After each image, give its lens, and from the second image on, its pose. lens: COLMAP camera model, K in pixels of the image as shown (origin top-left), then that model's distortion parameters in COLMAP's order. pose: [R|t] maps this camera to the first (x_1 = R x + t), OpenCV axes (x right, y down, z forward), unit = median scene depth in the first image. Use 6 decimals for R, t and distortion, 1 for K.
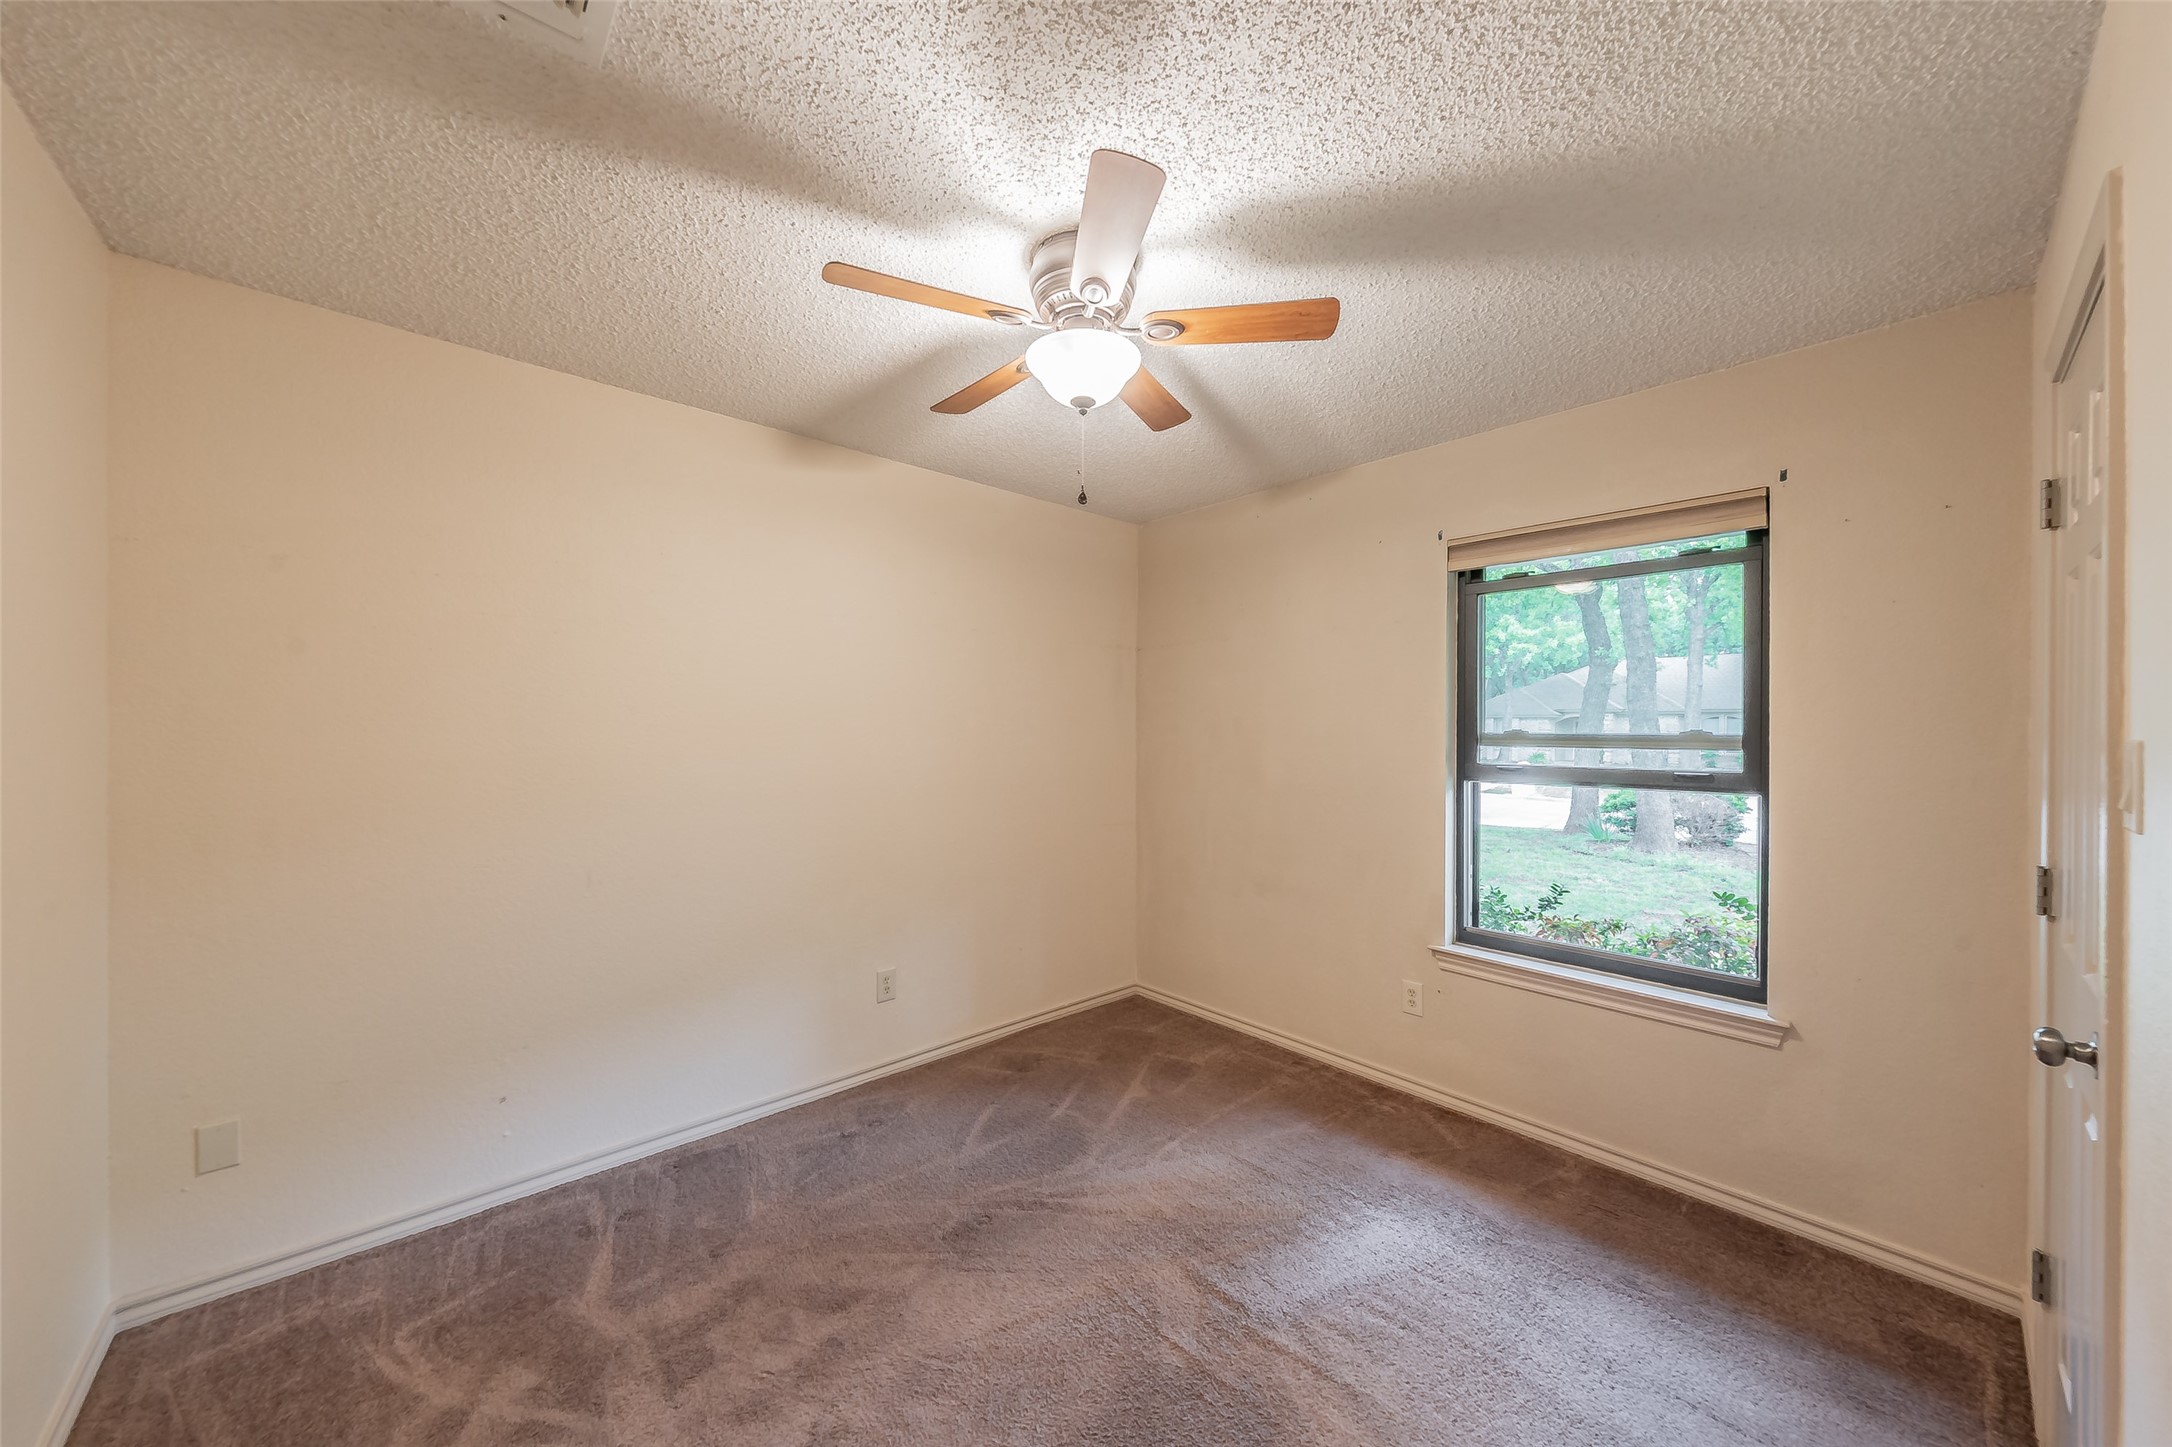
lens RADIAL K [[758.7, 0, 1089.4], [0, 758.7, 727.5], [0, 0, 1]] dist [-0.001523, 0.000018]
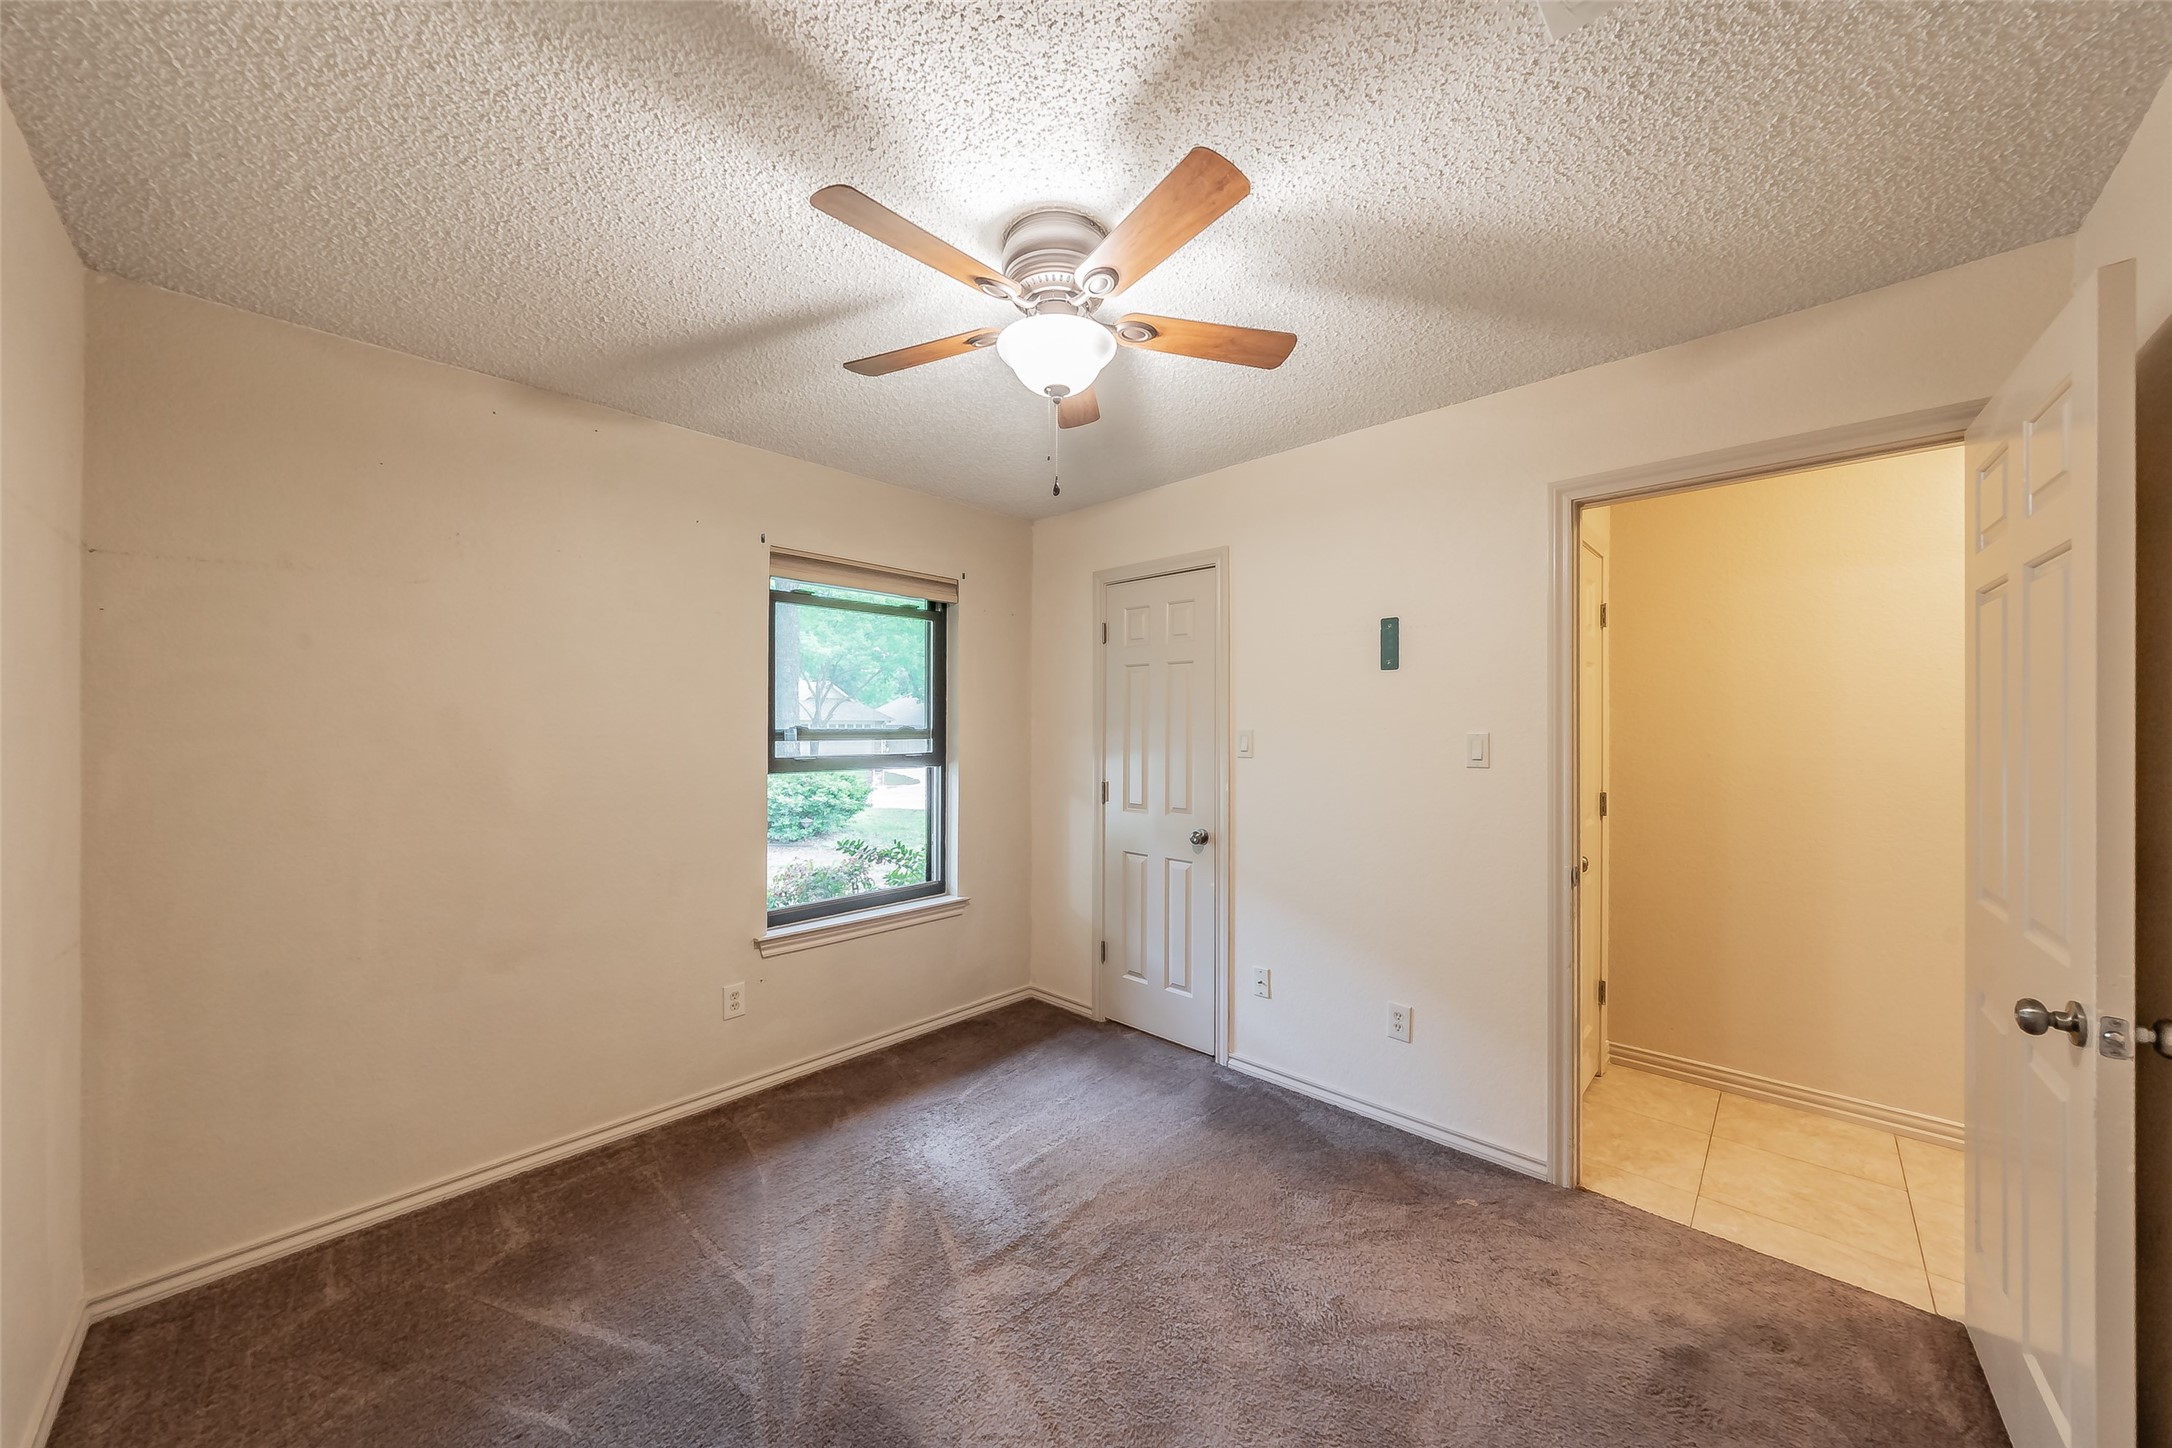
lens RADIAL K [[758.7, 0, 1091.3], [0, 758.7, 722.8], [0, 0, 1]] dist [-0.001523, 0.000018]
pose [[-0.074874, 0.000256, 0.997193, -0.704042], [-0.001541, 0.999999, -0.000372, -0.002935], [-0.997192, -0.001565, -0.074874, 0.740907]]
